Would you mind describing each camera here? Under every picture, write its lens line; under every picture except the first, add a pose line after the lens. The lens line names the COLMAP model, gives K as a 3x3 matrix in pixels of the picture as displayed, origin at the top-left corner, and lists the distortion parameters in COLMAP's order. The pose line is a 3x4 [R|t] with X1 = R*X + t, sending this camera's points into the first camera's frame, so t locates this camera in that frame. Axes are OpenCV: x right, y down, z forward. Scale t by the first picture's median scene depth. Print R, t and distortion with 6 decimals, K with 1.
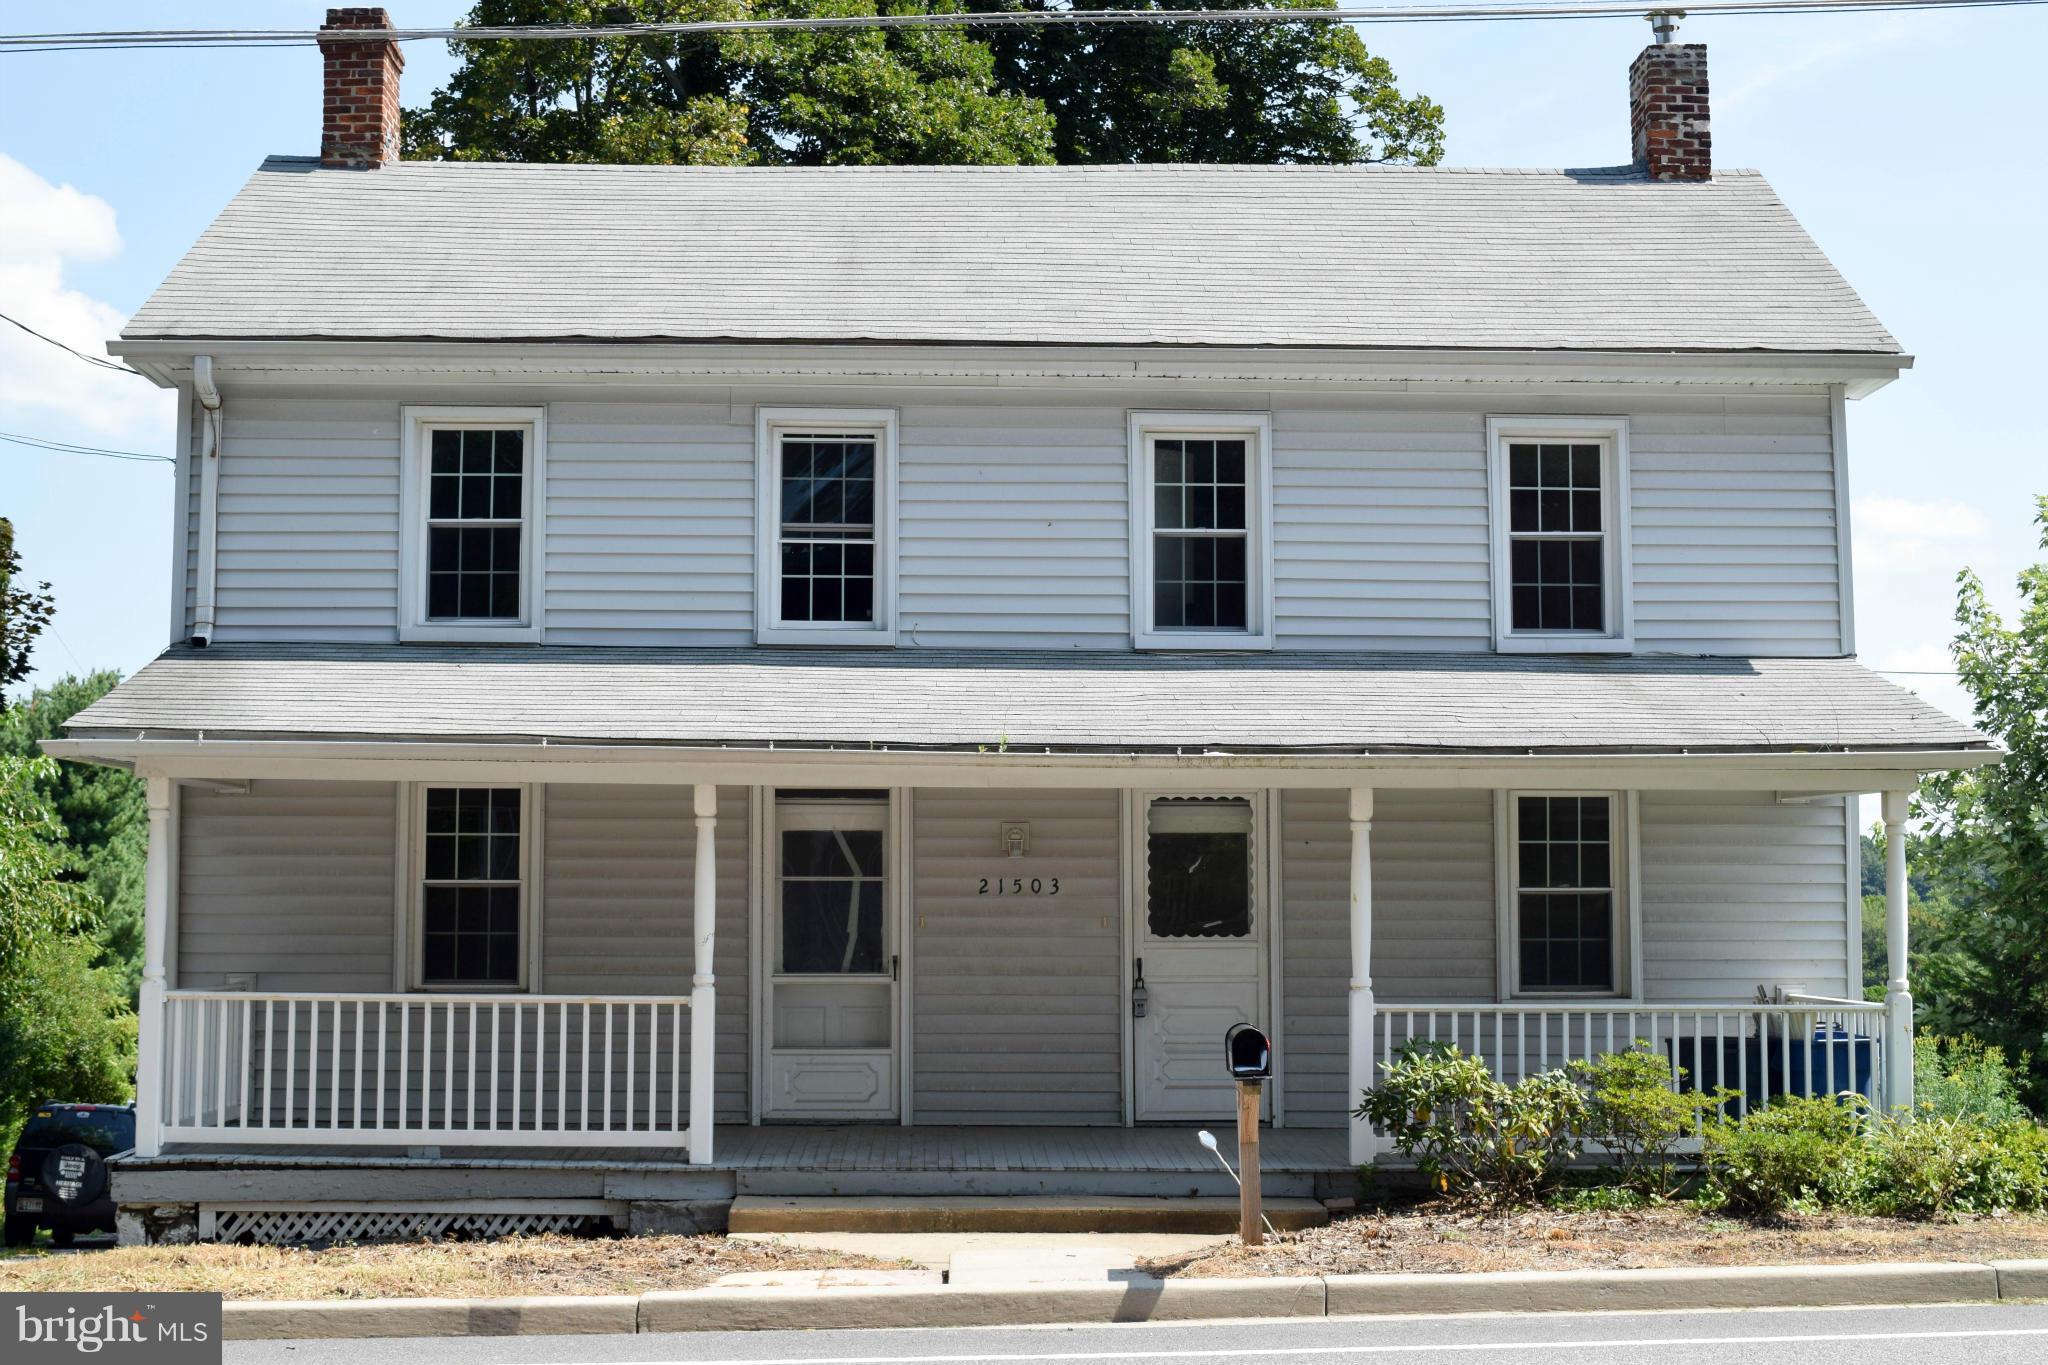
lens RADIAL K [[2768.6, 0, 1036.7], [0, 2768.6, 689.9], [0, 0, 1]] dist [-0.032229, 0.000000]
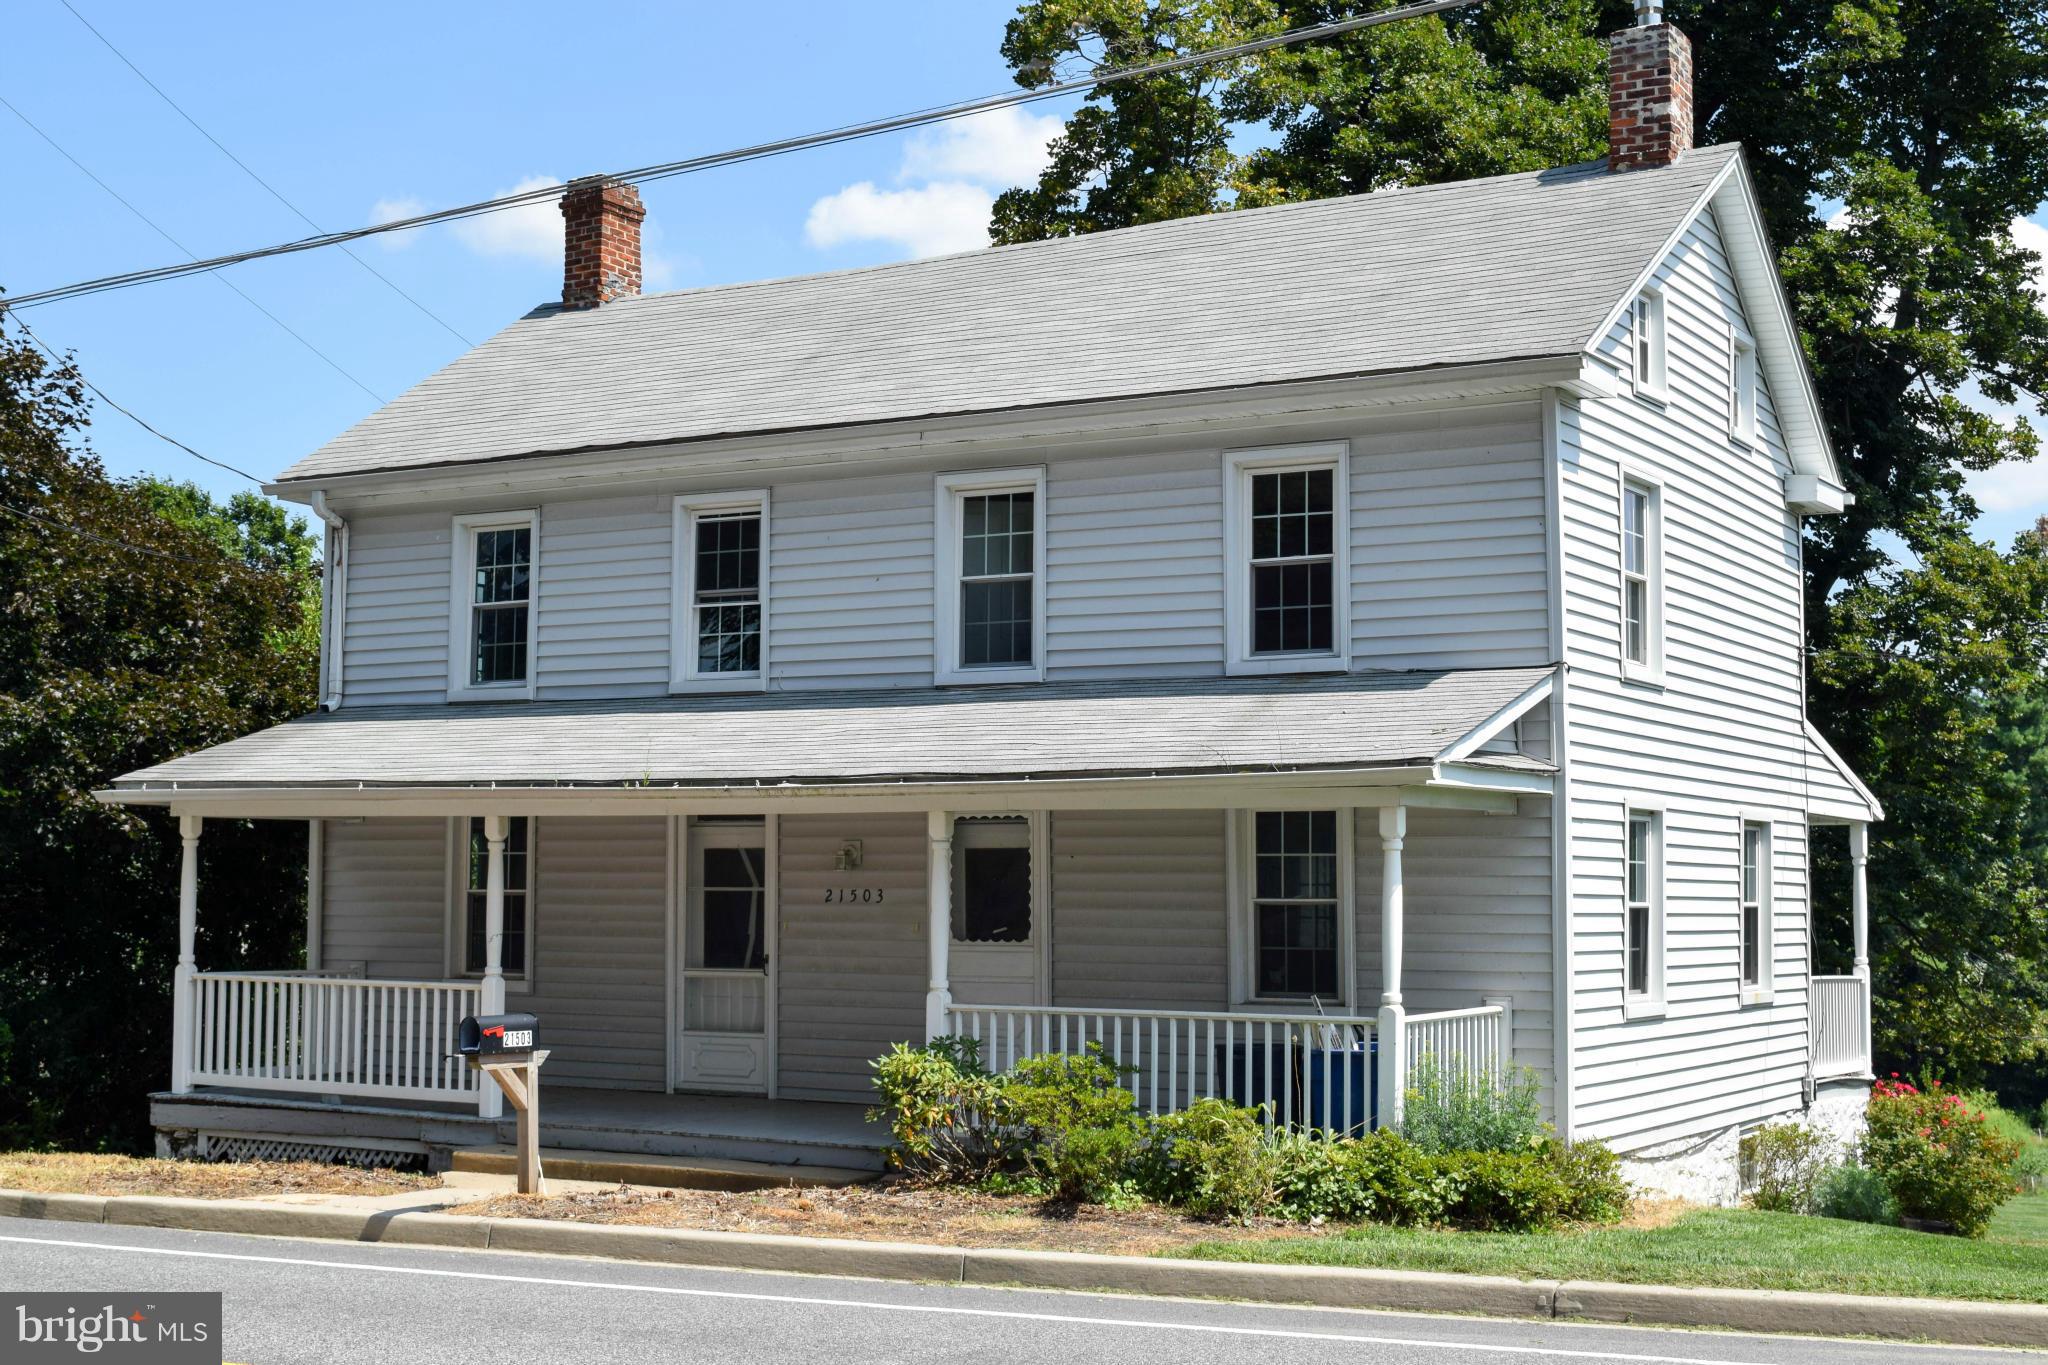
lens RADIAL K [[2768.6, 0, 1044.6], [0, 2768.6, 680.3], [0, 0, 1]] dist [-0.032229, 0.000000]
pose [[0.844021, -0.039137, -0.534880, 0.678393], [0.035937, 0.999219, -0.016405, 0.003212], [0.535105, -0.005376, 0.844769, 0.071533]]
